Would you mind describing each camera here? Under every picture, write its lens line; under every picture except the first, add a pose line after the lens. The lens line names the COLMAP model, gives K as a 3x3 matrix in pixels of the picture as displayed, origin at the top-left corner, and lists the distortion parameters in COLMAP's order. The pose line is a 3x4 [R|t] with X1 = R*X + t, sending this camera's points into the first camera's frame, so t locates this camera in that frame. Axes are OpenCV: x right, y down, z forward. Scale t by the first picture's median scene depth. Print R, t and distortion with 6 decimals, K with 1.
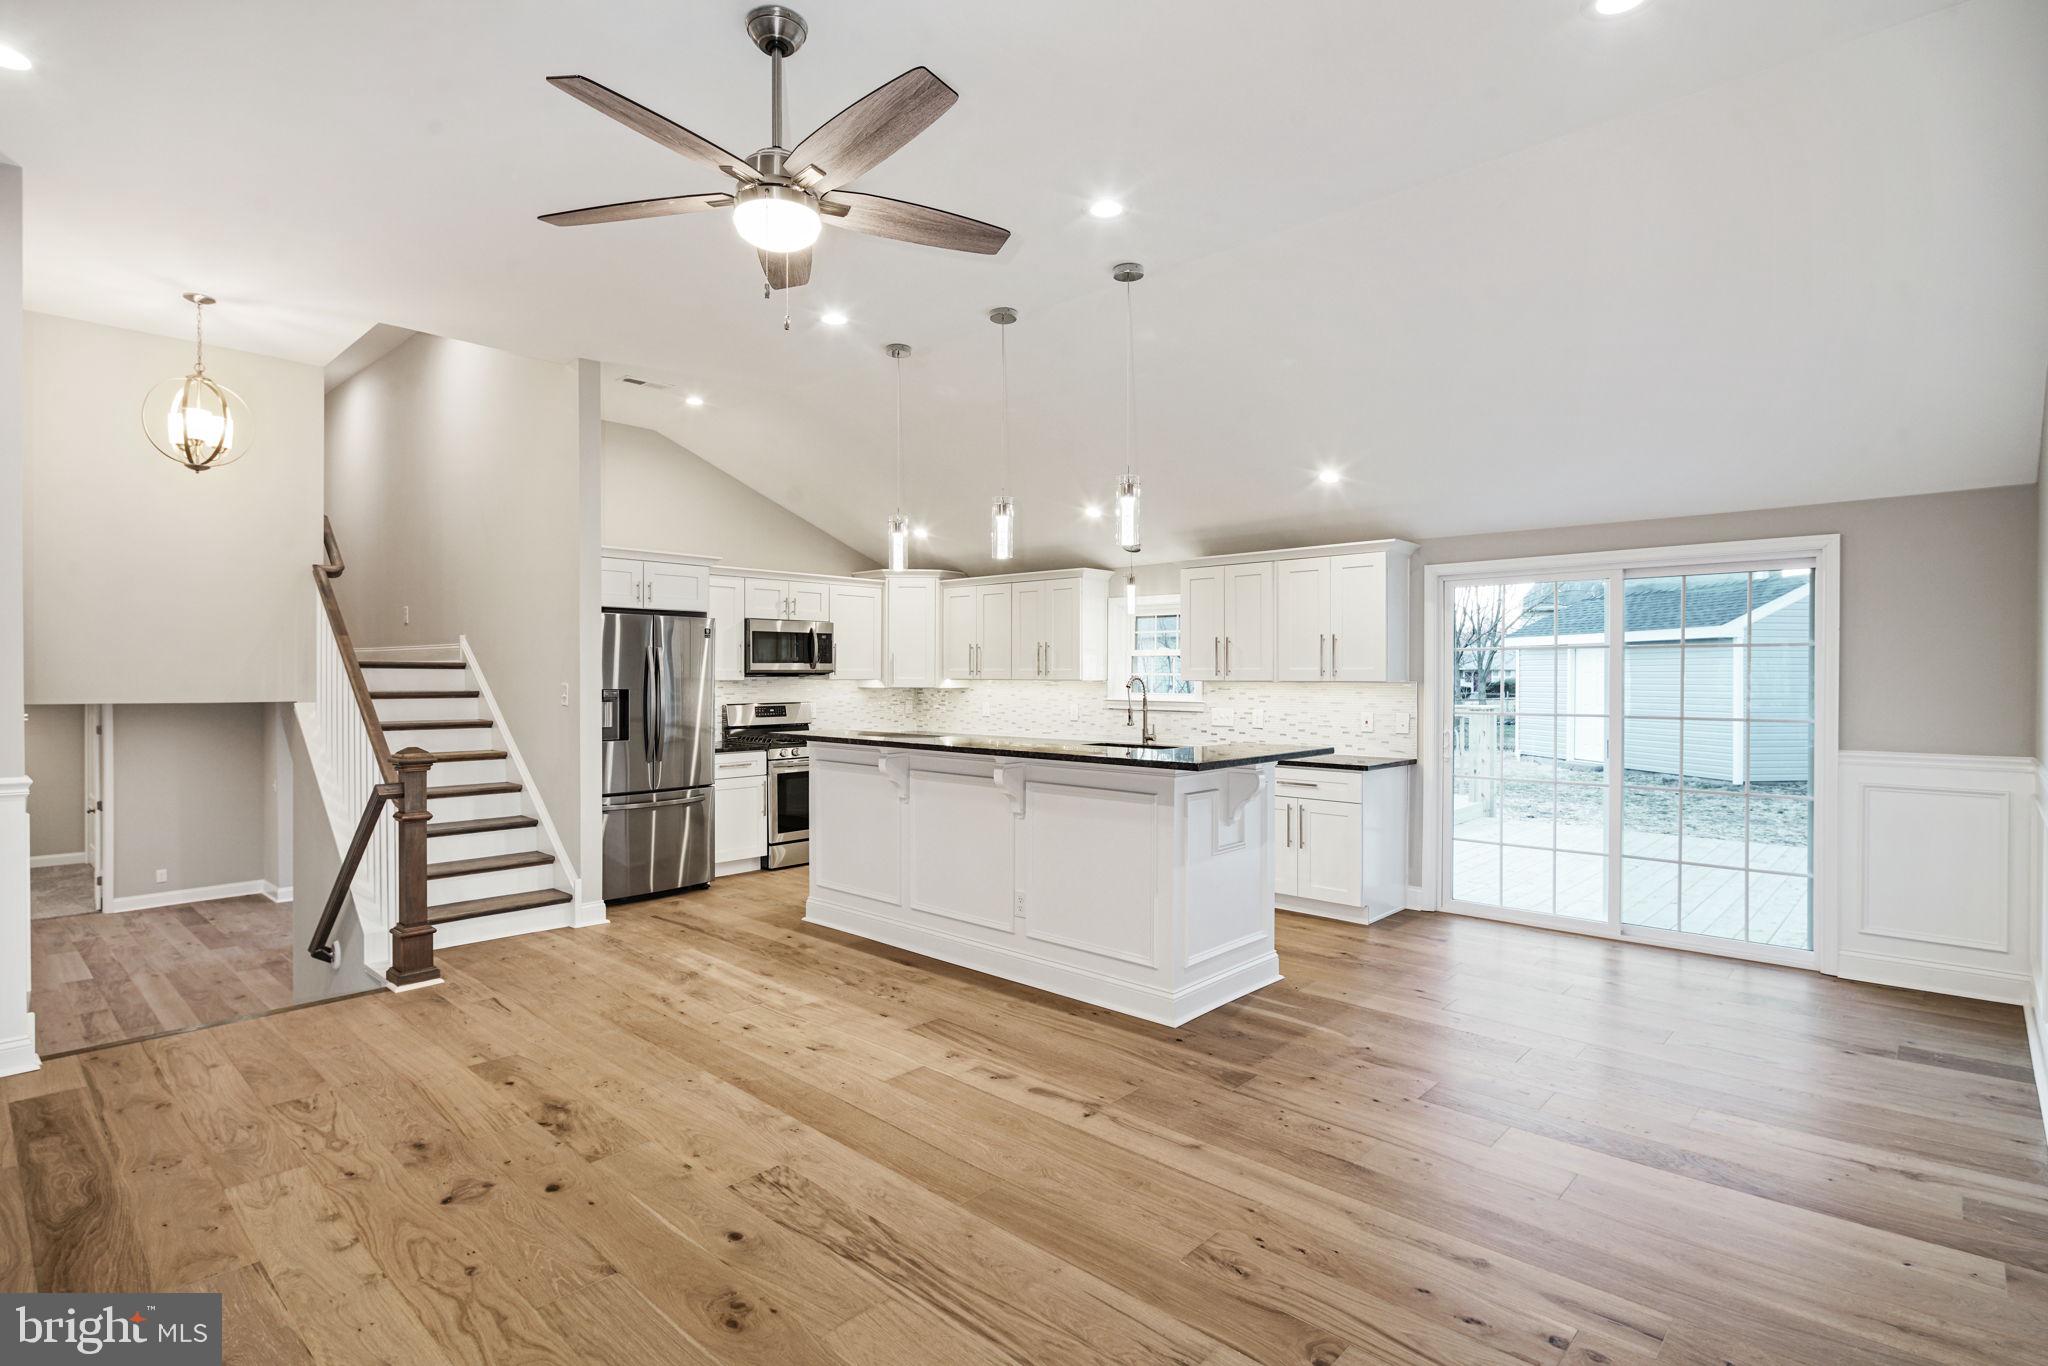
lens RADIAL K [[1000.5, 0, 1004.0], [0, 1000.5, 675.0], [0, 0, 1]] dist [0.003254, -0.001975]
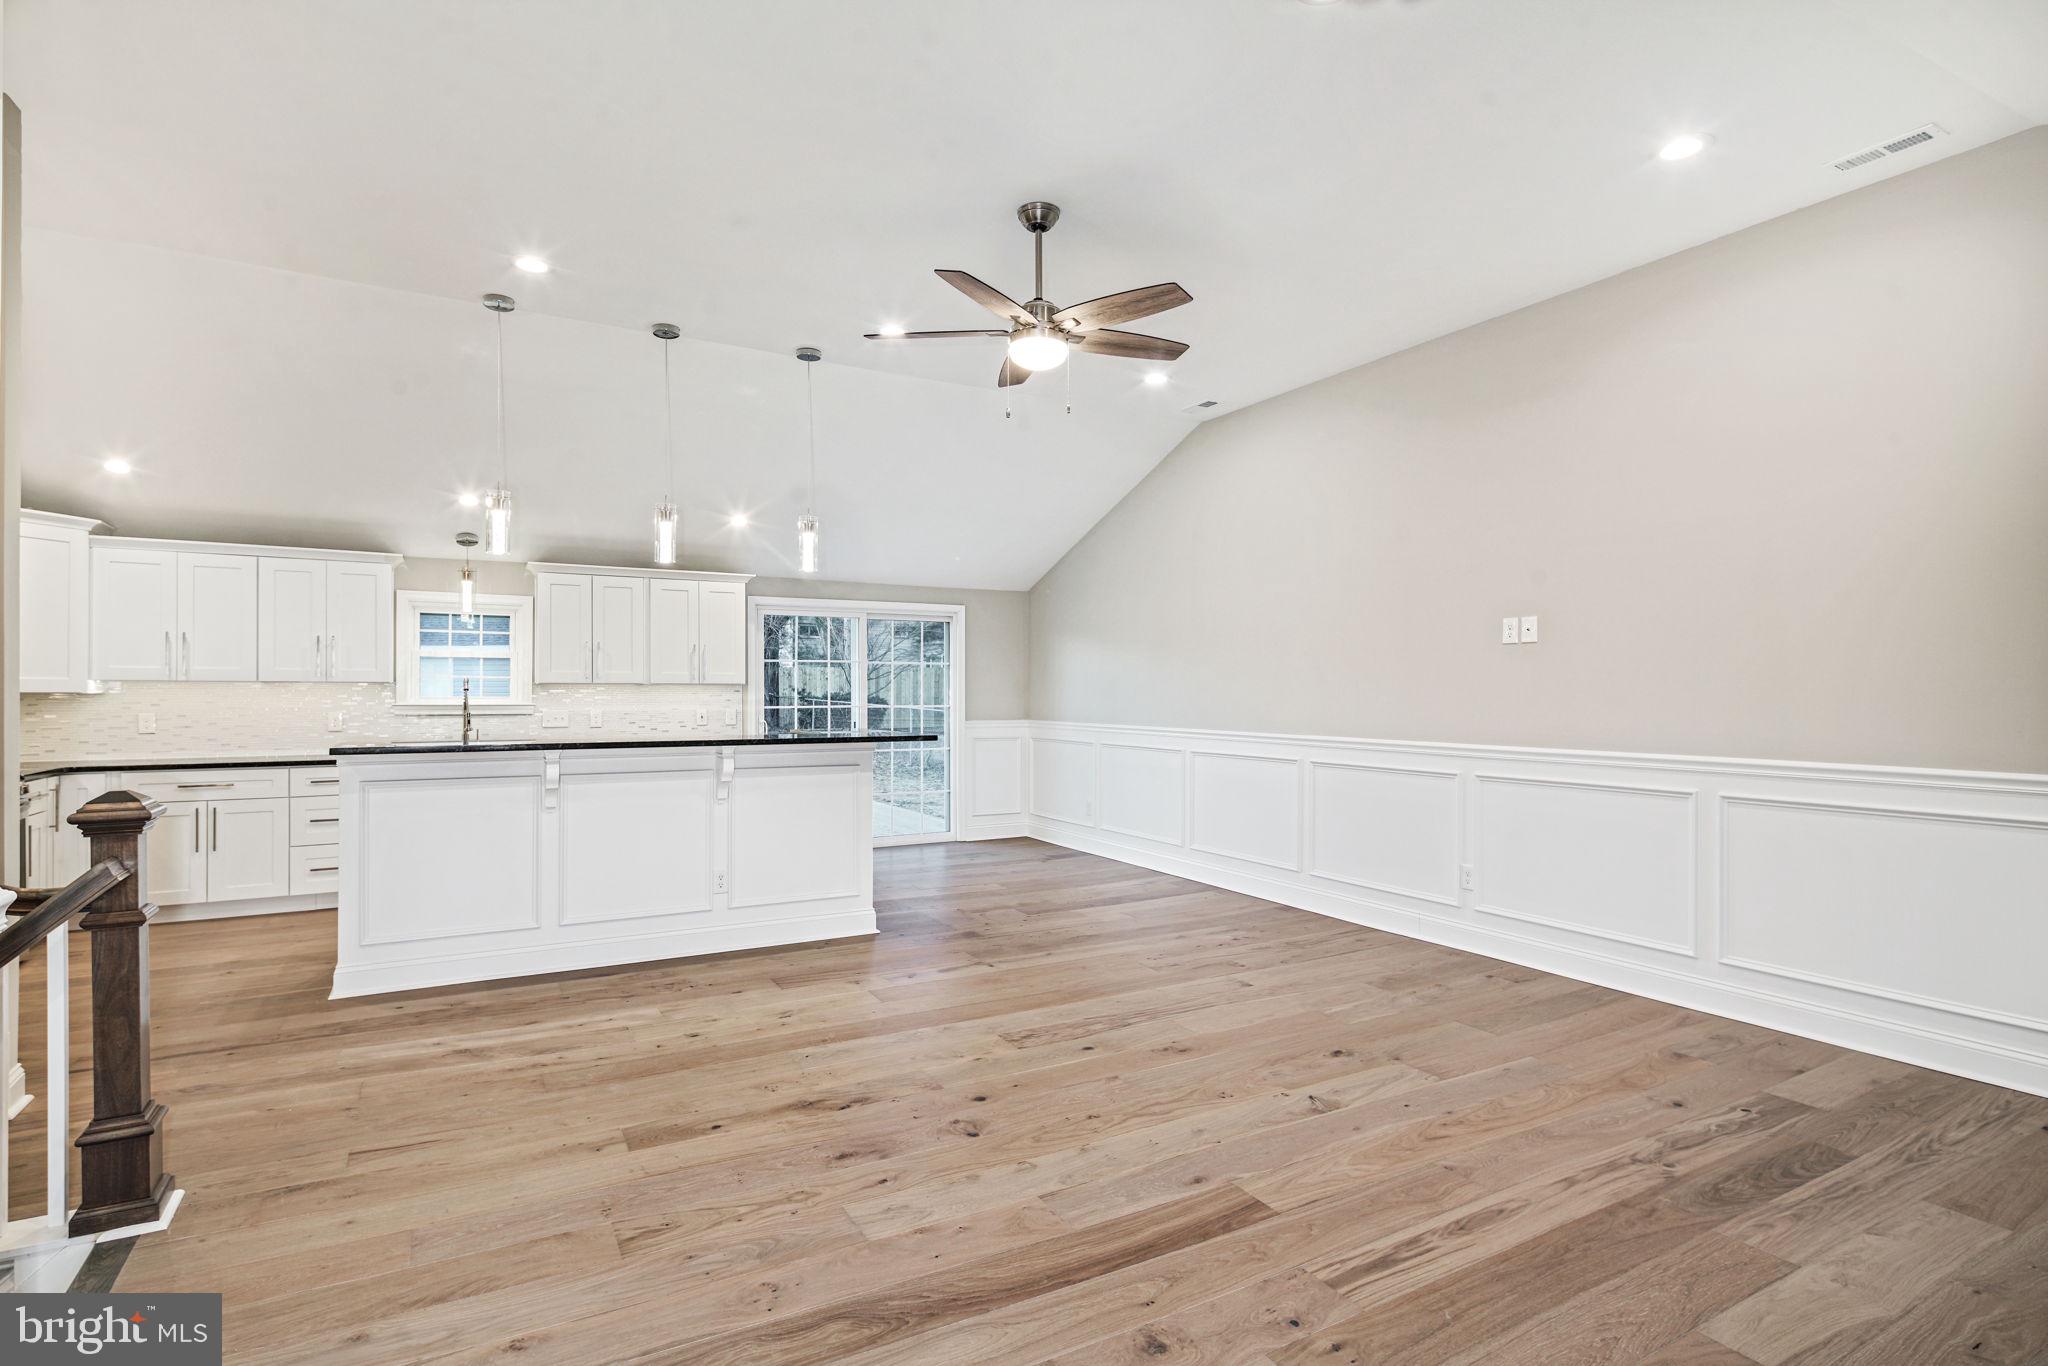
lens RADIAL K [[980.9, 0, 1014.6], [0, 980.9, 687.2], [0, 0, 1]] dist [0.001994, 0.000085]
pose [[0.303462, 0.002281, 0.952841, -0.922530], [-0.002407, 0.999996, -0.001628, 0.015055], [-0.952841, -0.001799, 0.303466, 0.362261]]
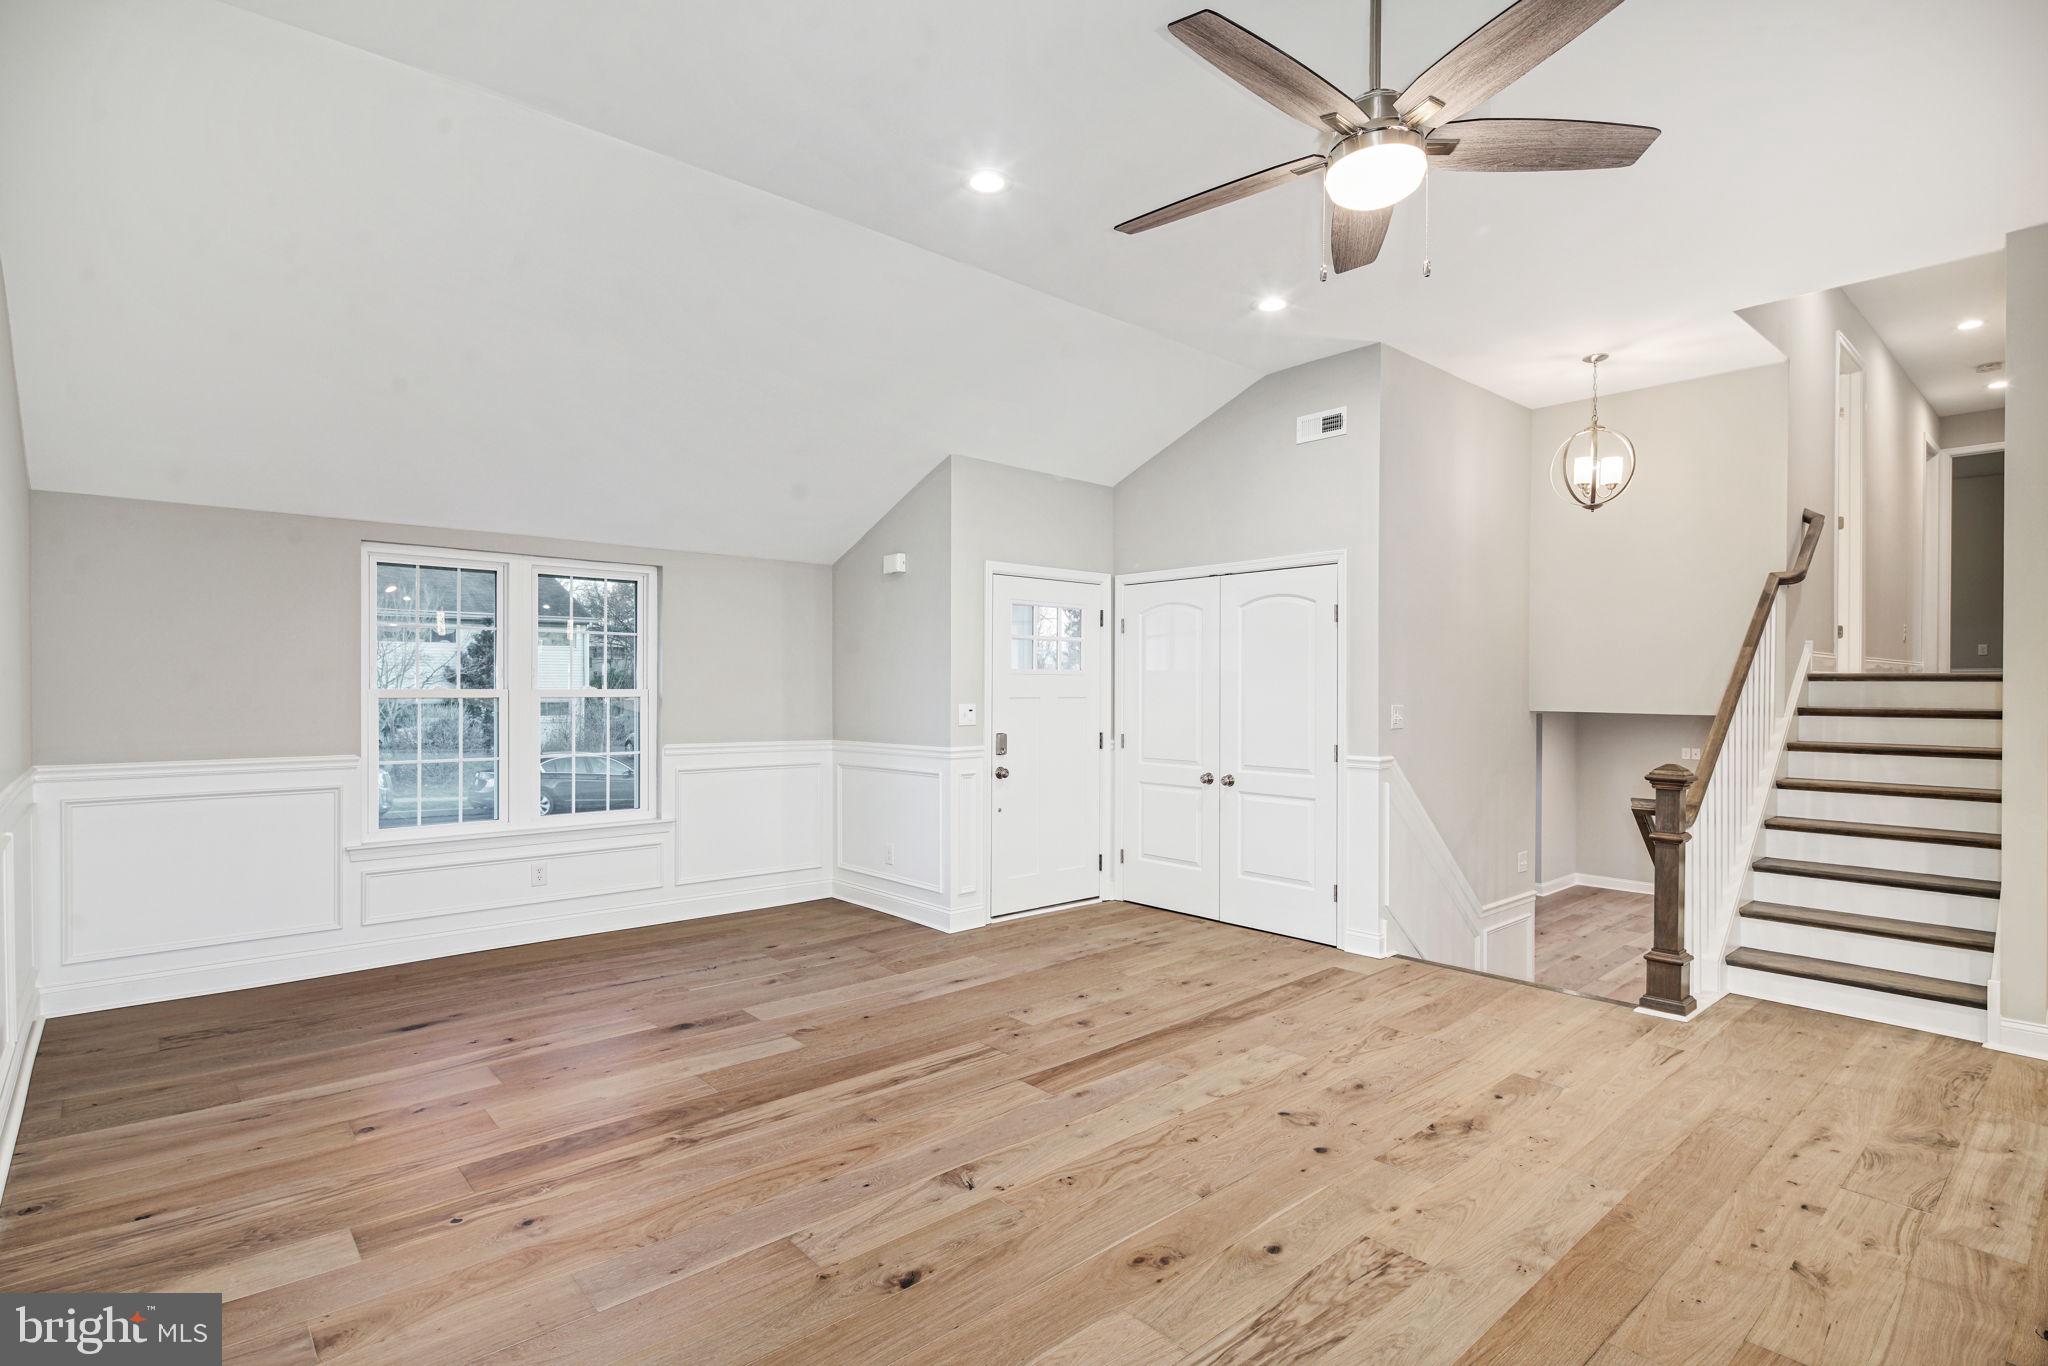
lens RADIAL K [[1008.8, 0, 1009.5], [0, 1008.8, 691.9], [0, 0, 1]] dist [0.000924, -0.001028]
pose [[-0.098594, 0.003774, -0.995121, 0.413817], [-0.002559, 0.999989, 0.004046, 0.000375], [0.995124, 0.002946, -0.098583, 0.455882]]
